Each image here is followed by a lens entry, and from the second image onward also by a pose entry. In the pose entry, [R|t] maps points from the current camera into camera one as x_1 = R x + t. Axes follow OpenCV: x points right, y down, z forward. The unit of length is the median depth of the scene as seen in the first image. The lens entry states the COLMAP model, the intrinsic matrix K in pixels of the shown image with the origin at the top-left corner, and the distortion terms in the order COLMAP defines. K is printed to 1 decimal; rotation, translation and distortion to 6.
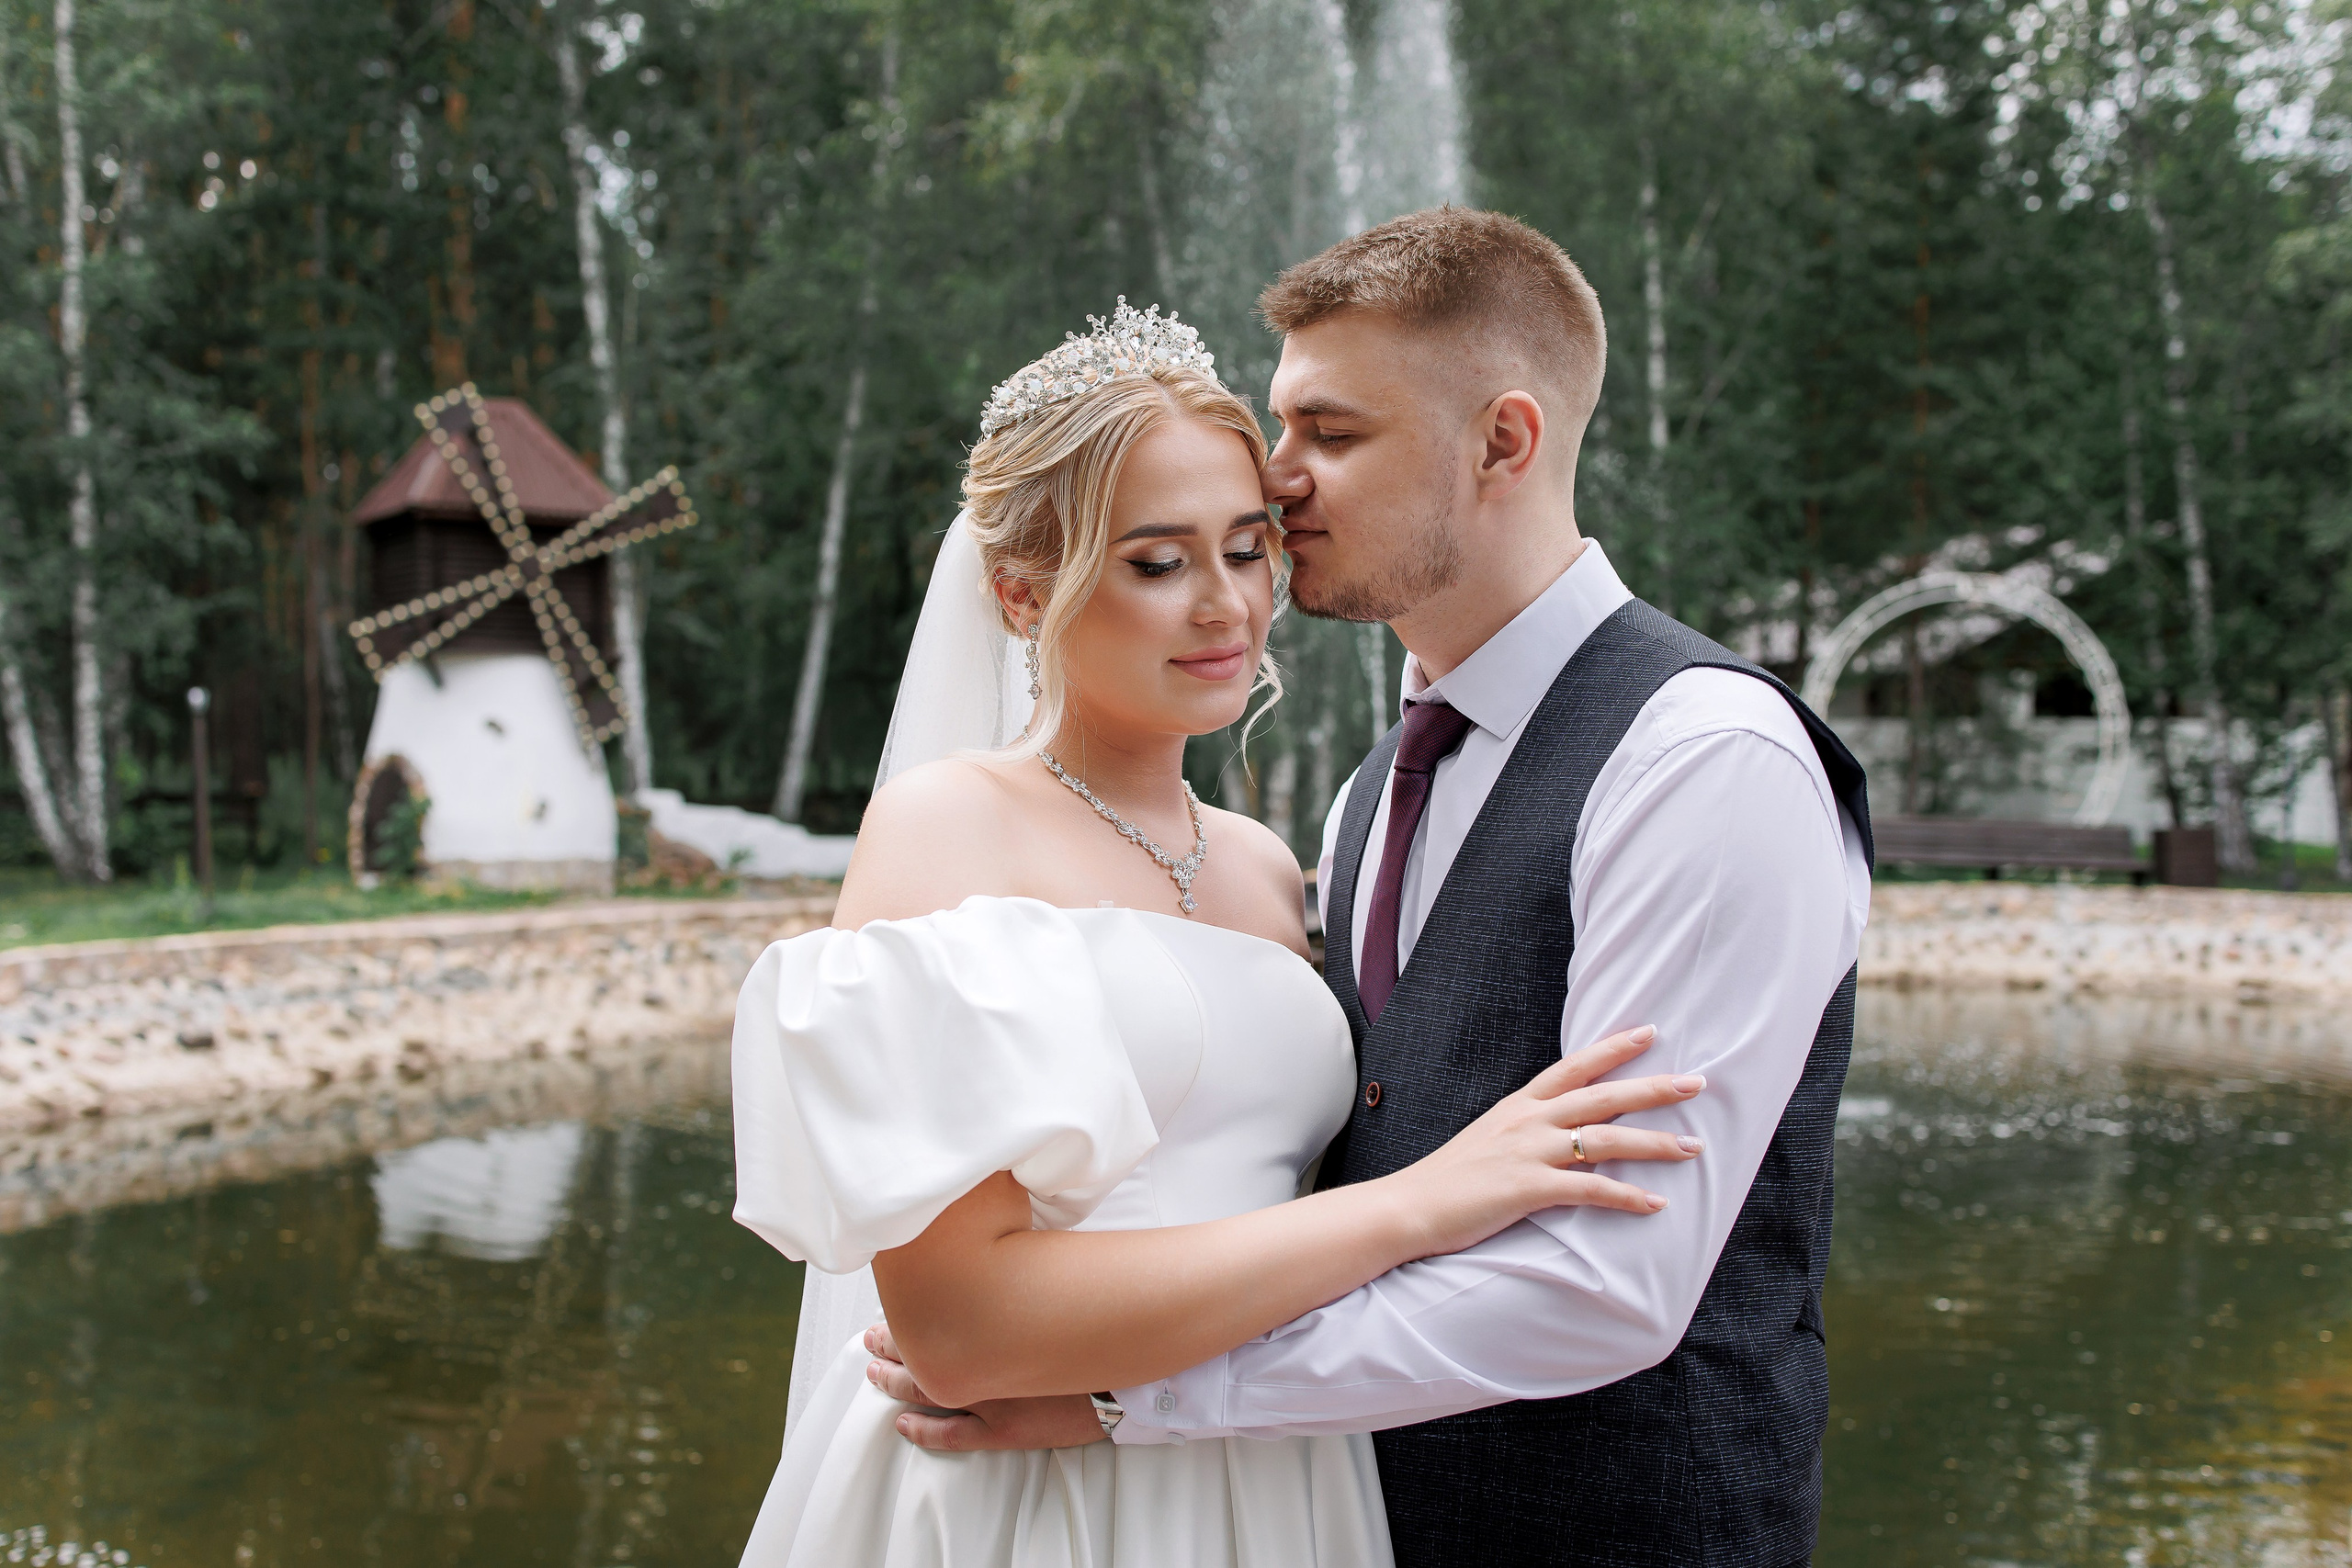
lens RADIAL K [[2328.8, 0, 1169.1], [0, 2328.8, 788.3], [0, 0, 1]] dist [0.009636, 0.000000]
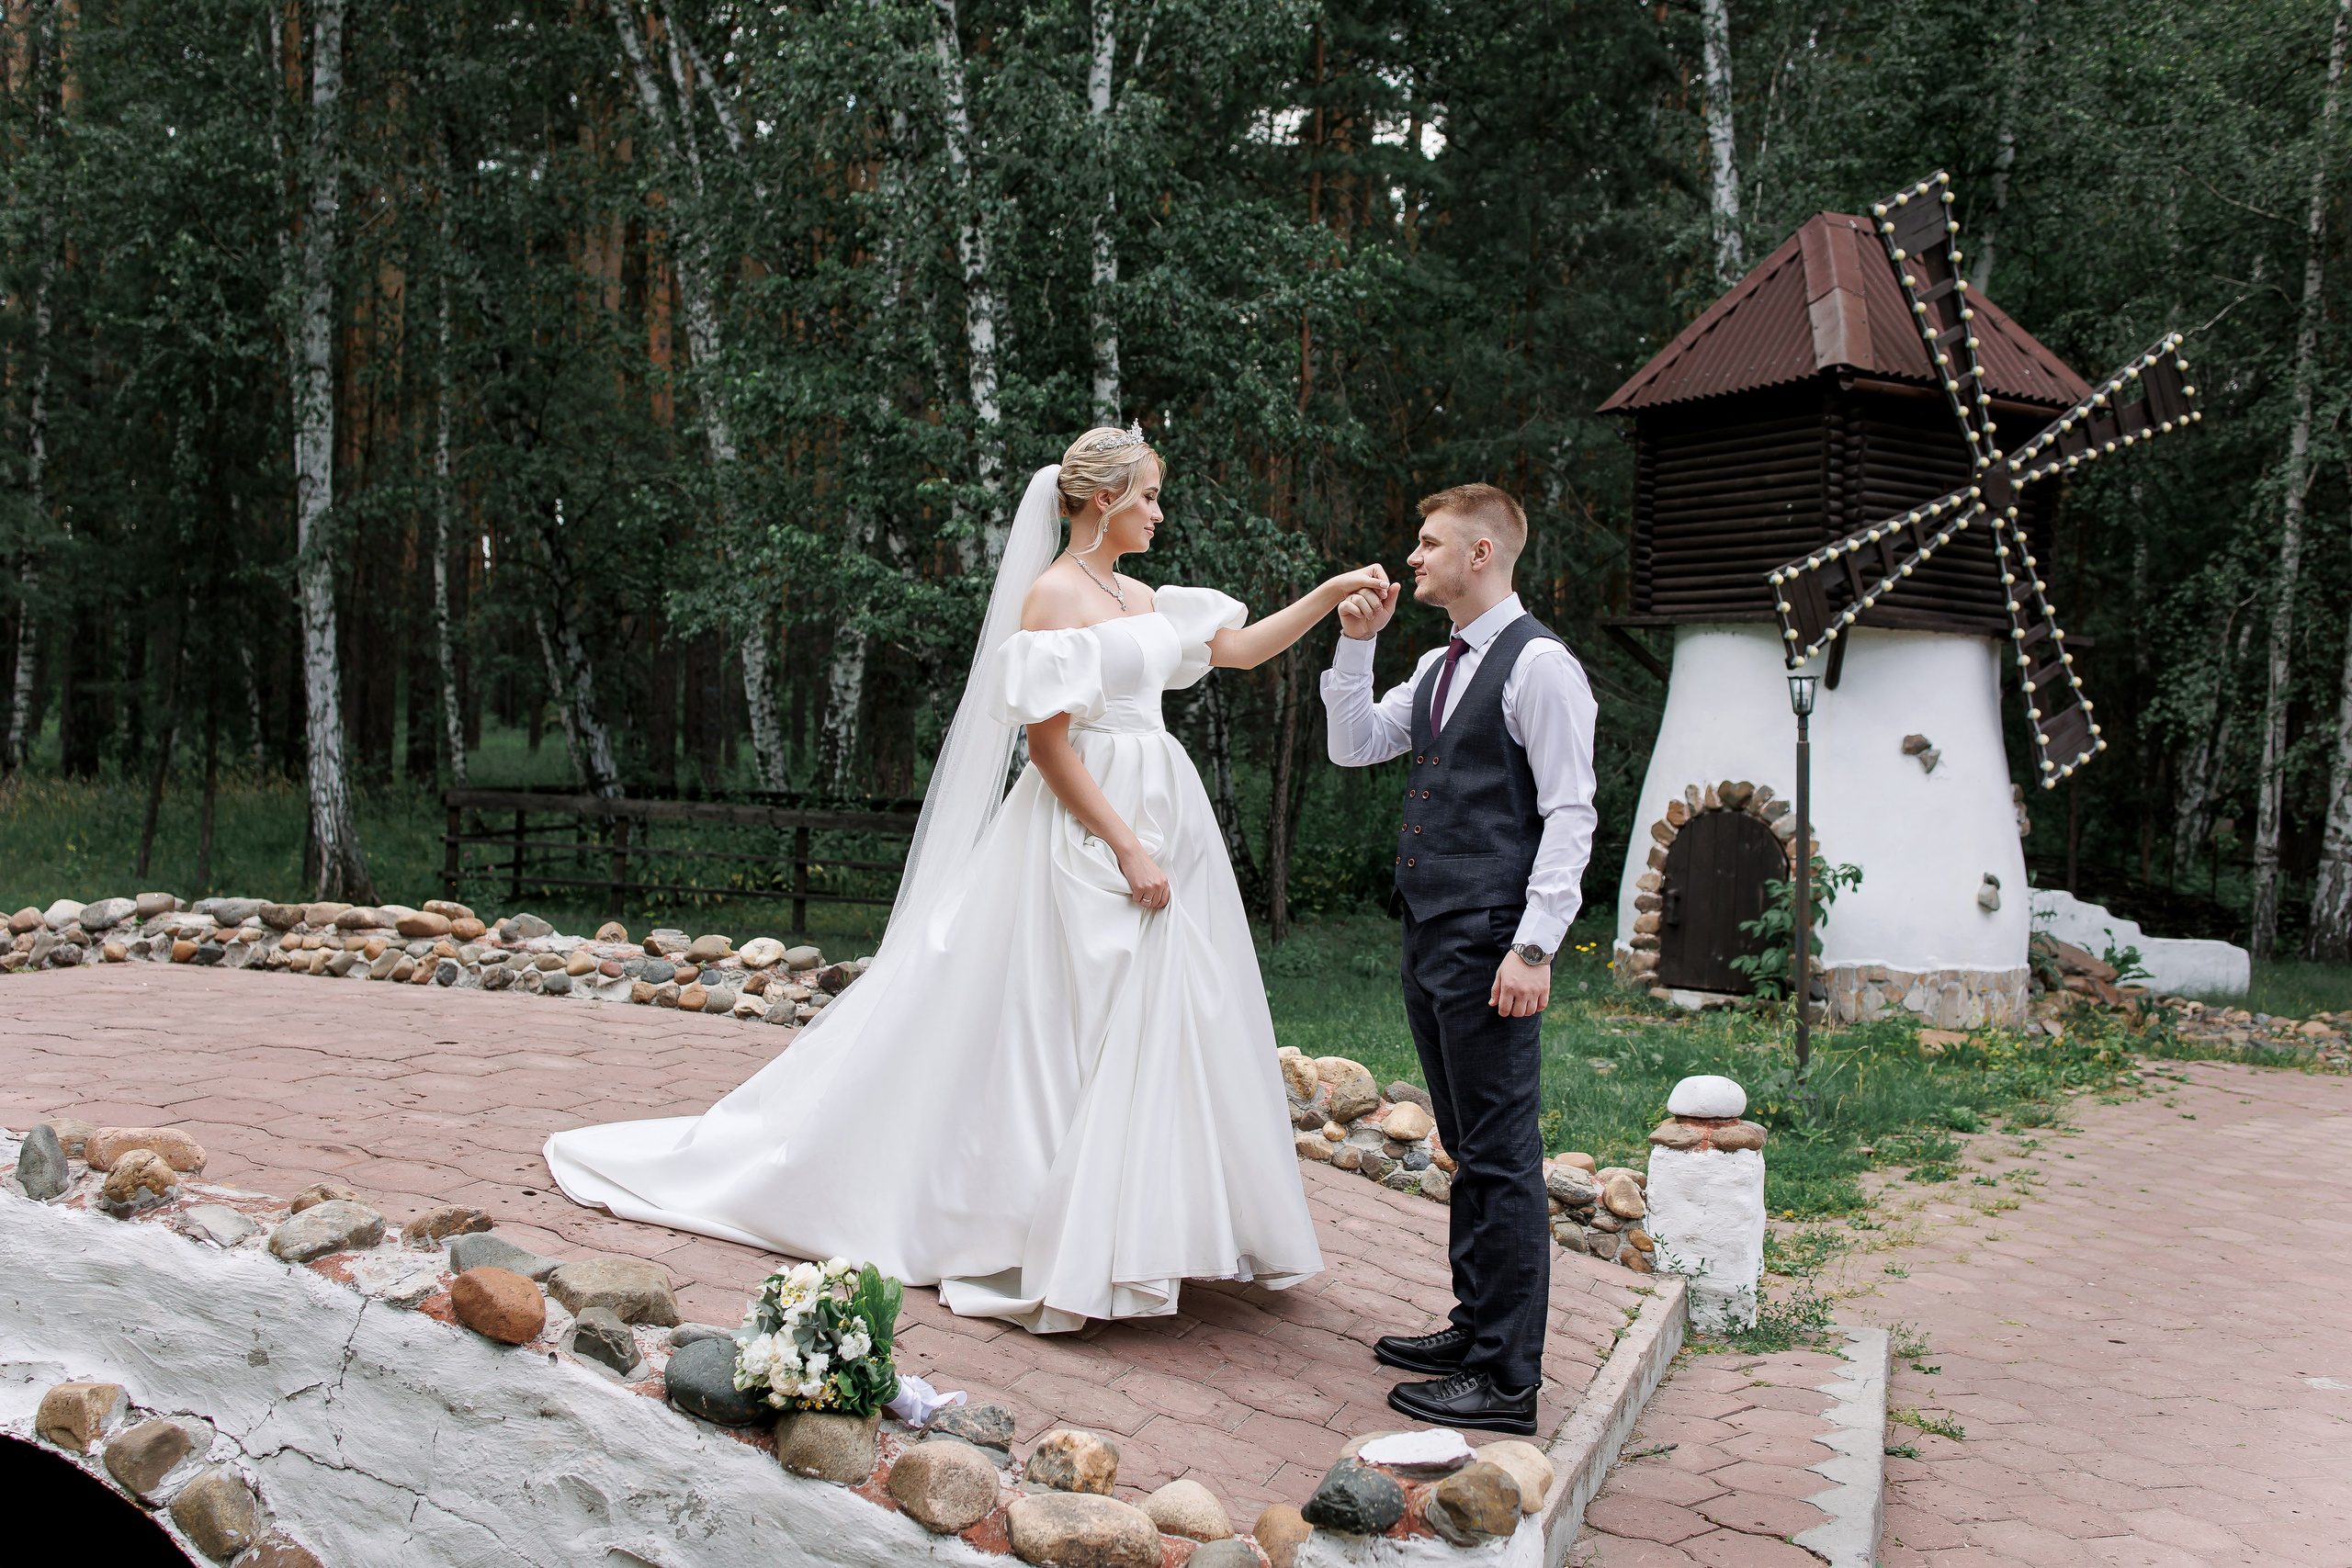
lens RADIAL K [[2328.8, 0, 1171.2], [0, 2328.8, 779.2], [0, 0, 1]] dist [0.009636, 0.000000]
pose [[0.993972, 0.042375, -0.101114, -0.419635], [-0.043601, 0.999000, -0.009946, -0.004917], [0.100591, 0.014294, 0.994825, 0.389865]]
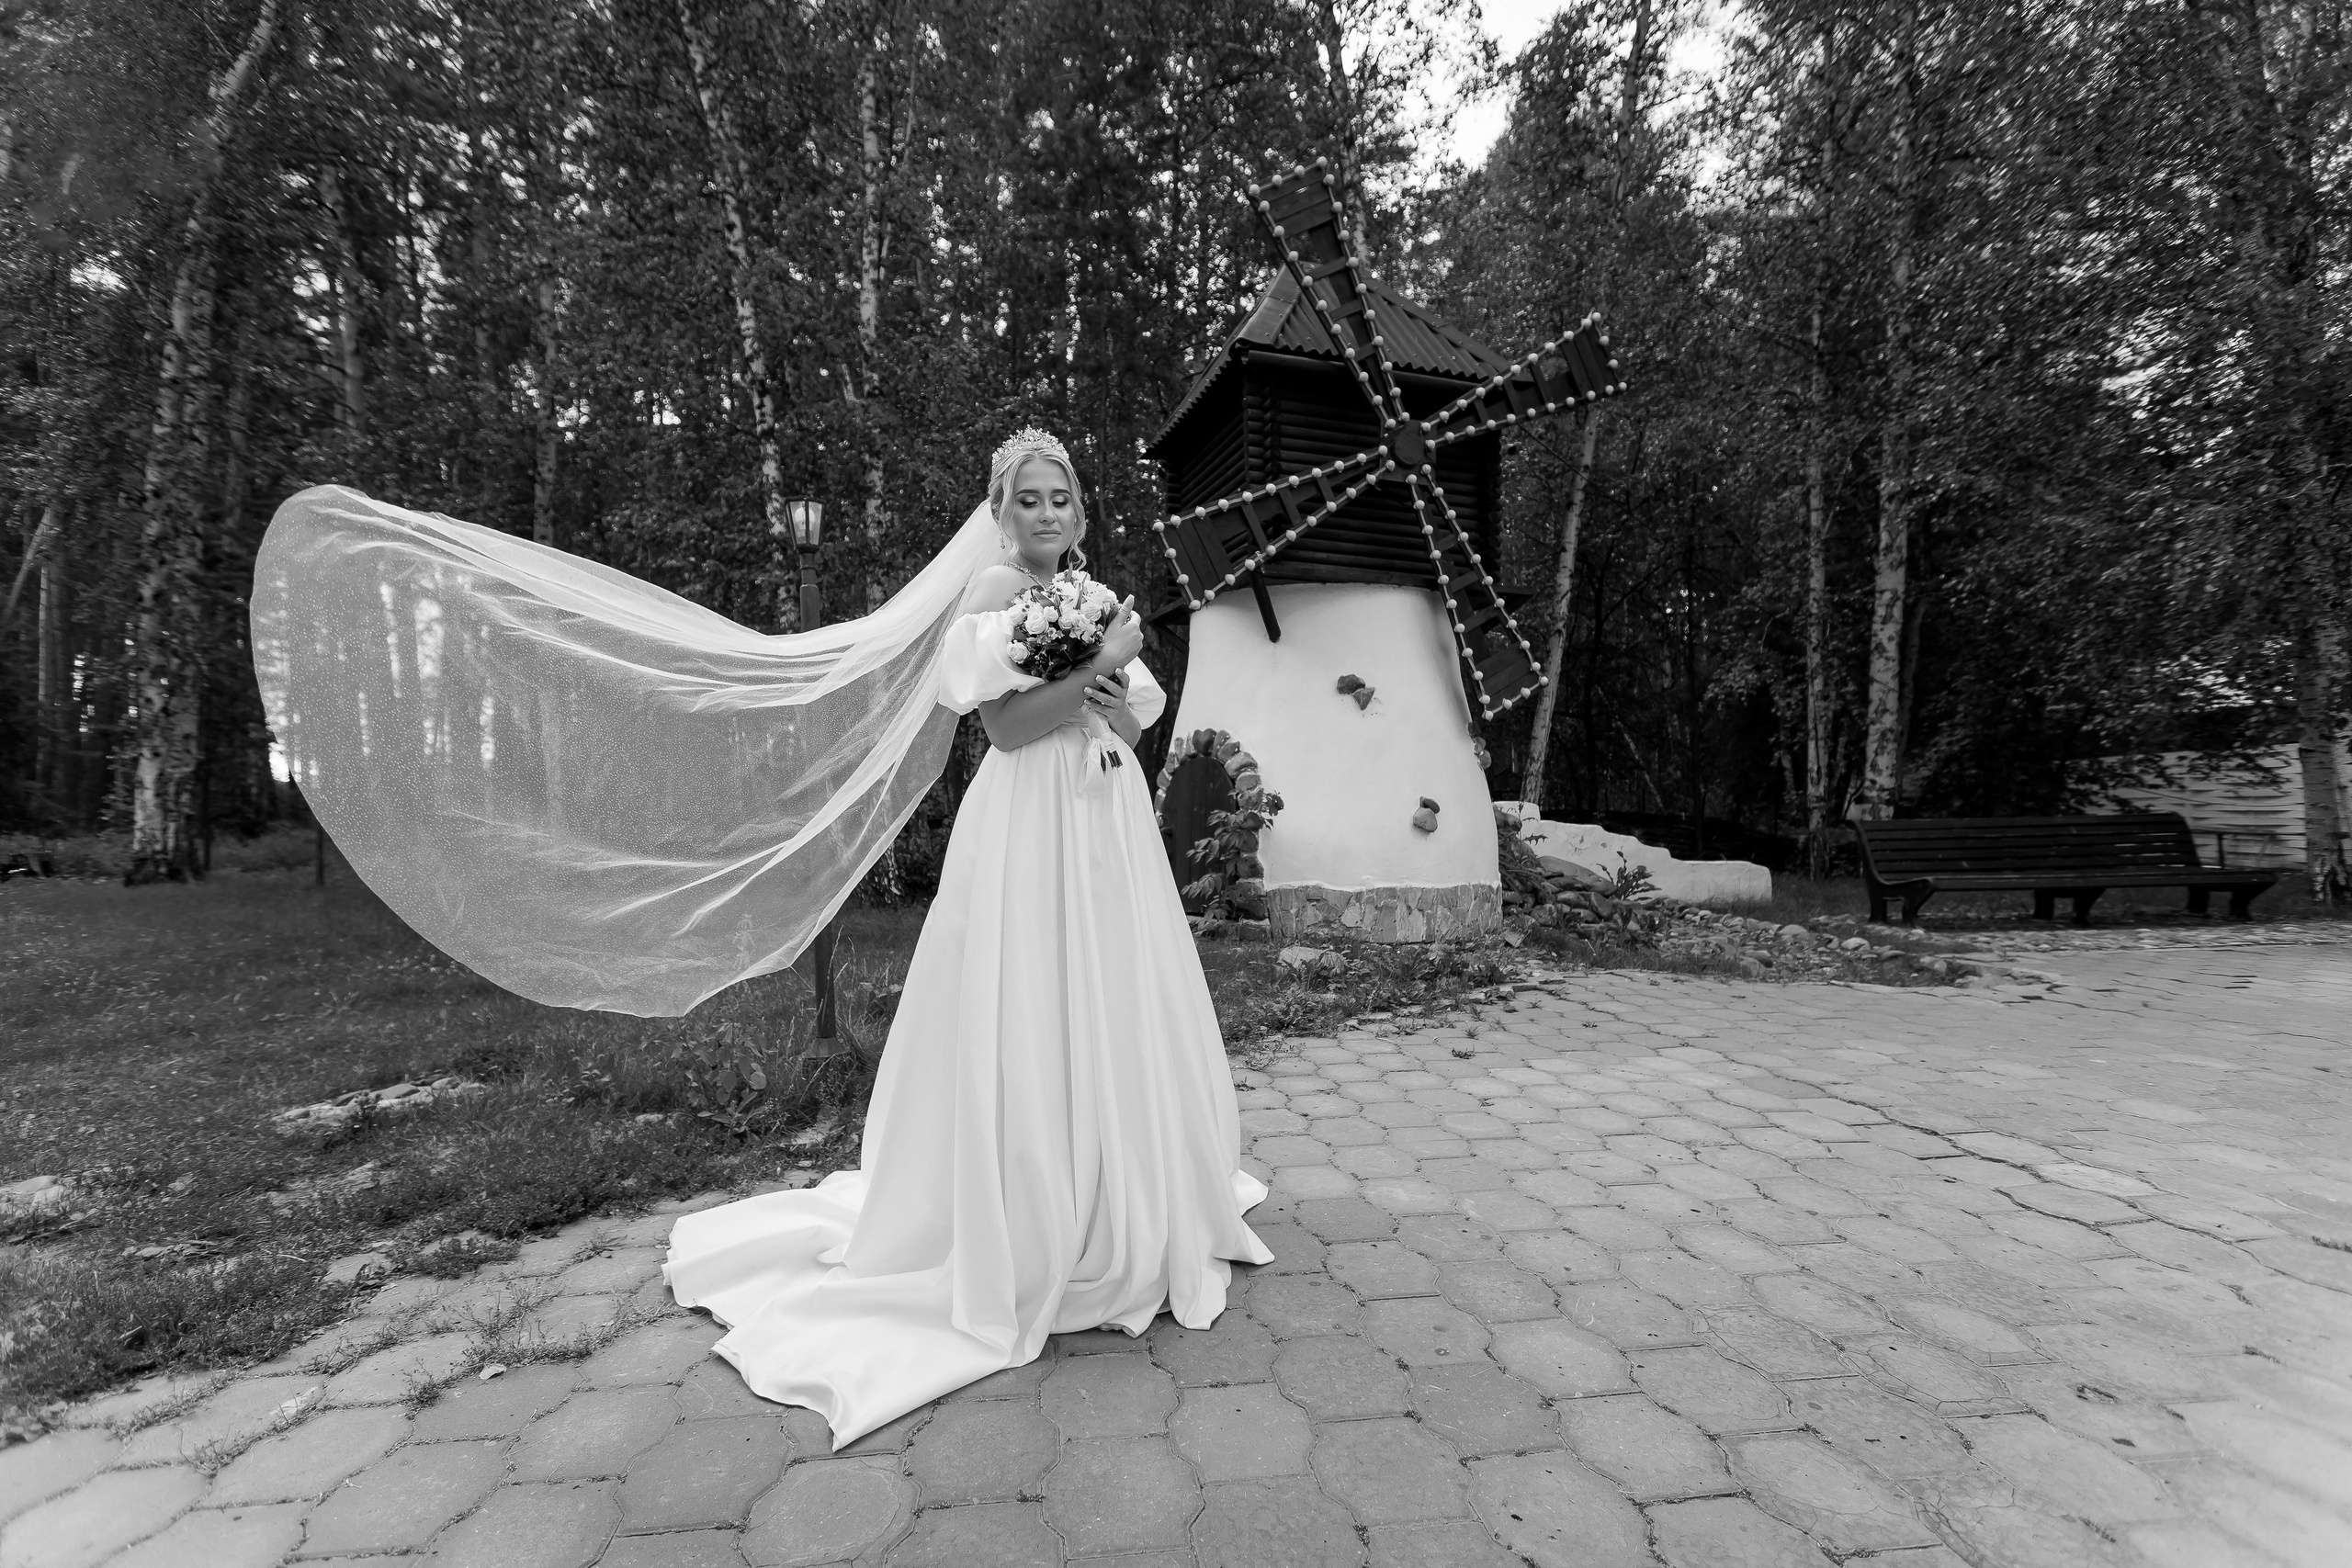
lens RADIAL K [[1045.6, 0, 1182.8], [0, 1045.6, 780.0], [0, 0, 1]] dist [0.007114, -0.001680]
pose [[0.960210, -0.013876, -0.278934, -0.254317], [-0.000091, 0.998749, -0.049998, 0.013722], [0.279279, 0.048033, 0.959008, 0.705718]]
